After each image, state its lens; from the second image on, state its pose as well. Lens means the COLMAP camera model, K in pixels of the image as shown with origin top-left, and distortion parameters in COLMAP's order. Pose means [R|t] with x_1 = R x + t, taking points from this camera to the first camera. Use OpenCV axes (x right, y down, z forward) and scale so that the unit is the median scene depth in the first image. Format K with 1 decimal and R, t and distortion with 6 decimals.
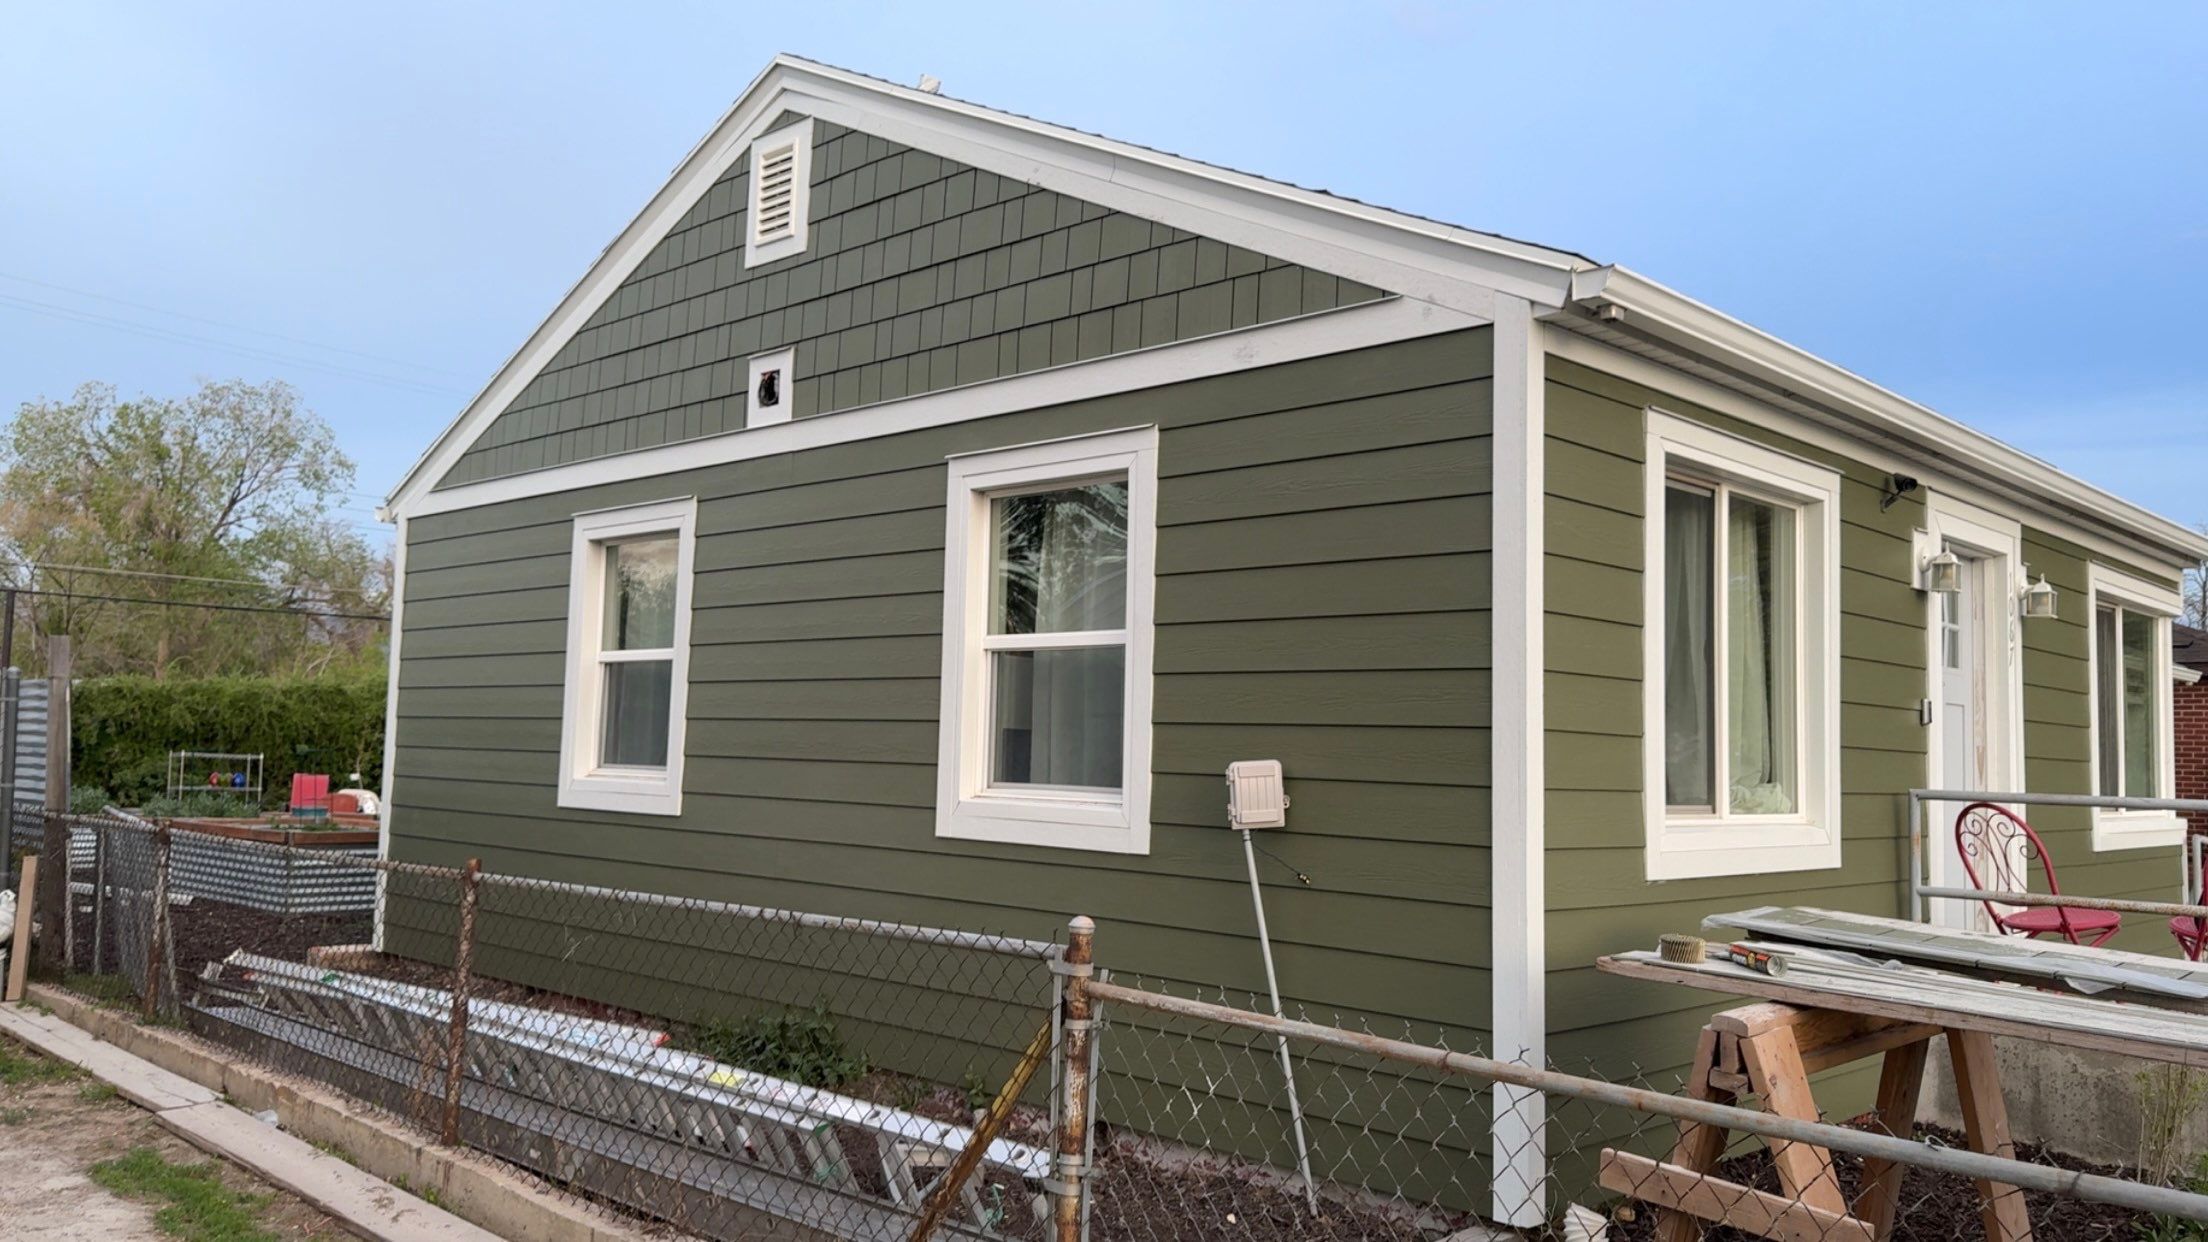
lens RADIAL K [[1689.5, 0, 1097.4], [0, 1689.5, 623.4], [0, 0, 1]] dist [-0.002079, -0.000211]
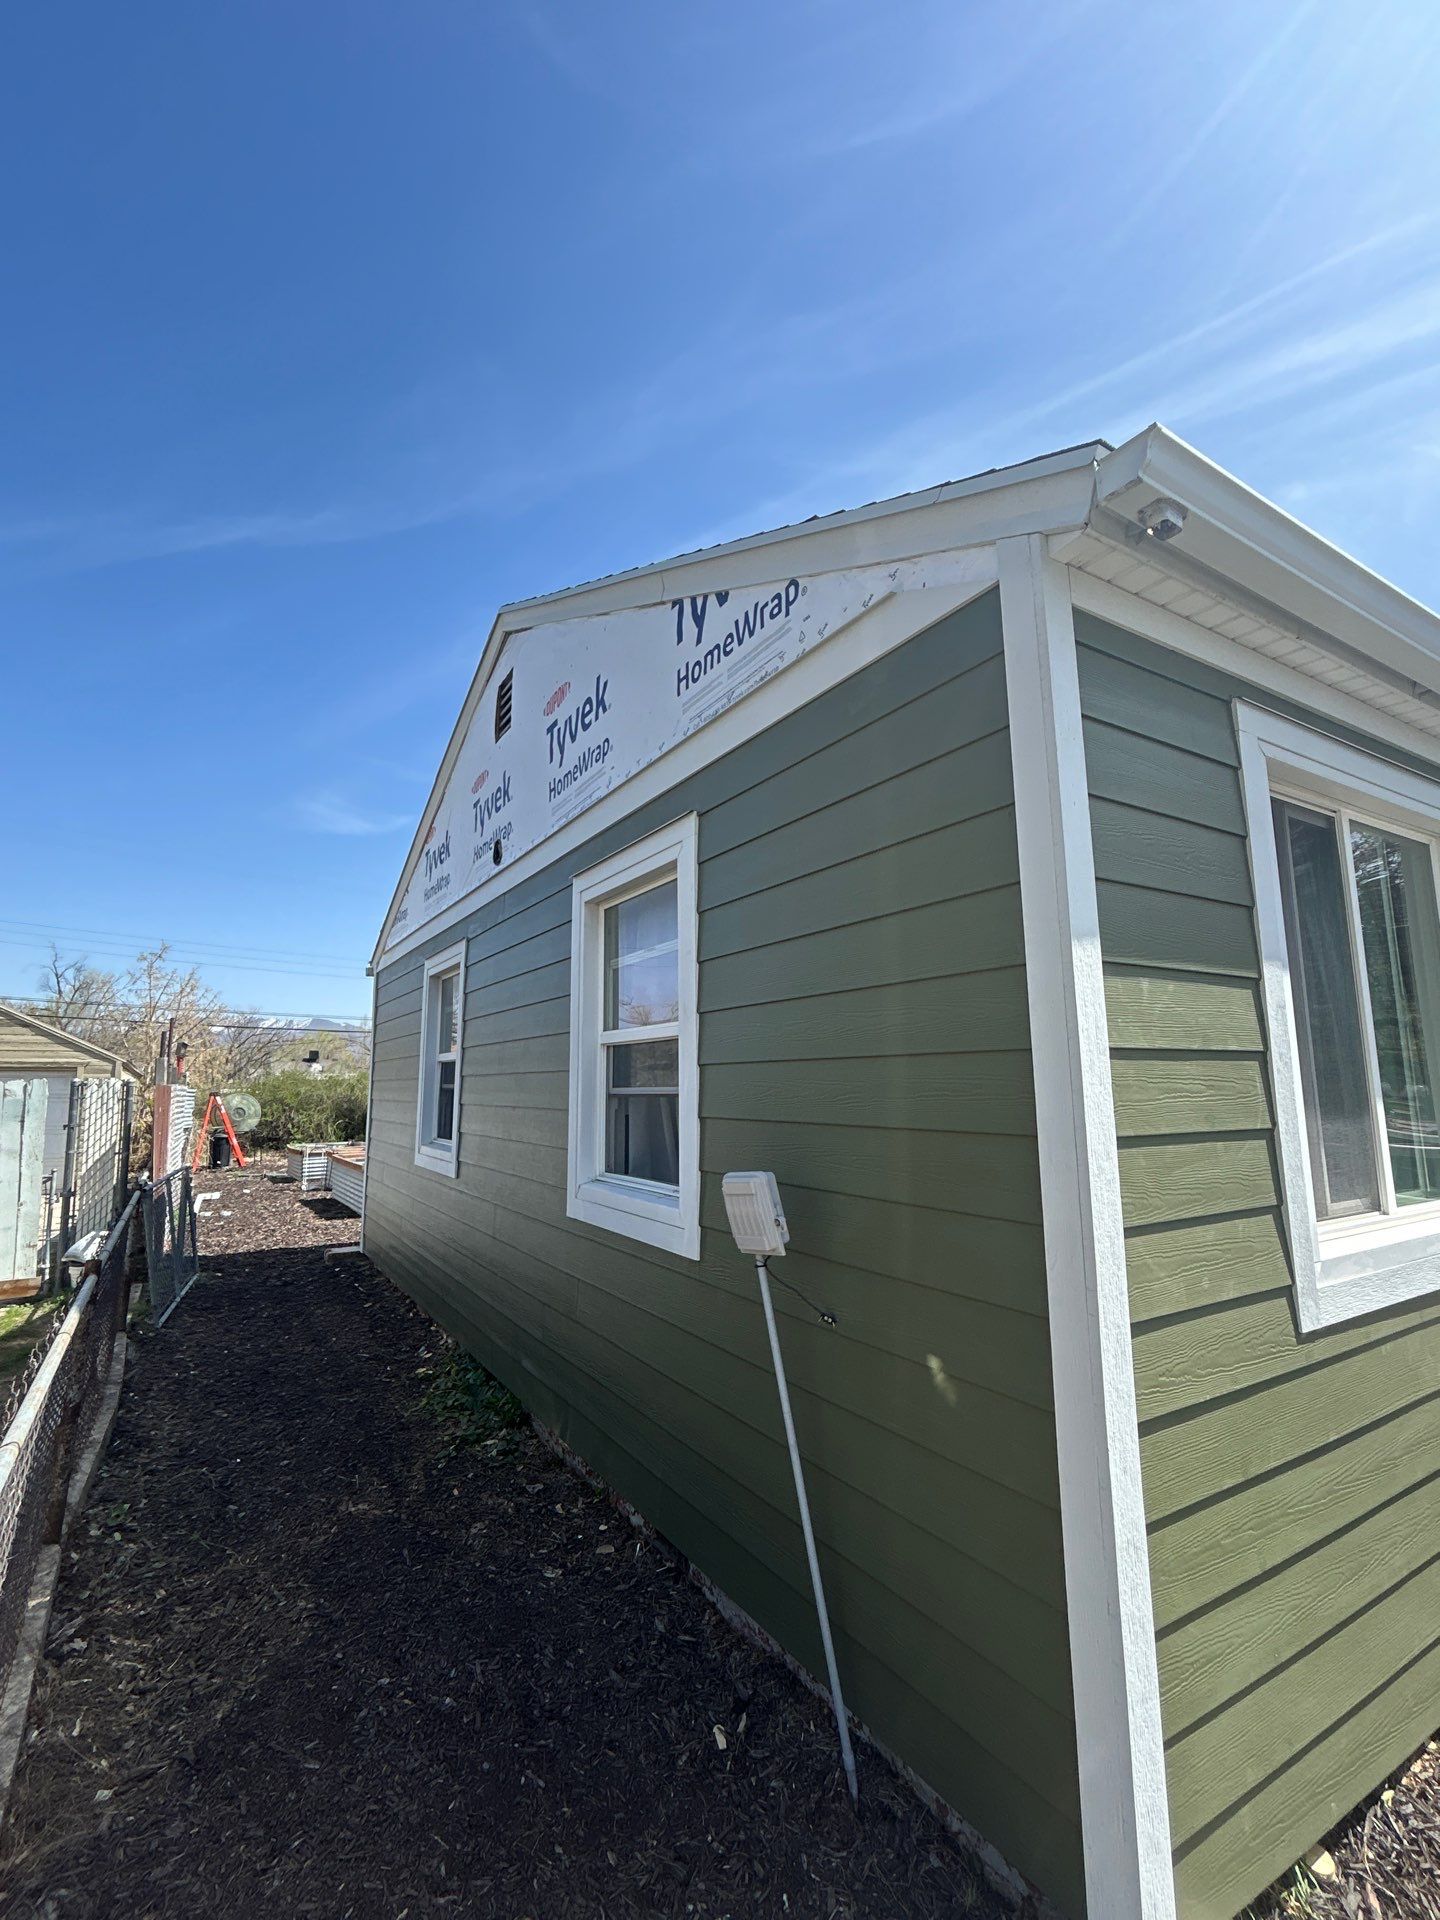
lens RADIAL K [[863.3, 0, 732.1], [0, 863.3, 949.9], [0, 0, 1]] dist [-0.002280, 0.003628]
pose [[0.969200, -0.076883, -0.233965, 0.173260], [0.057808, 0.994501, -0.087332, 0.009209], [0.239393, 0.071117, 0.968315, 0.536204]]
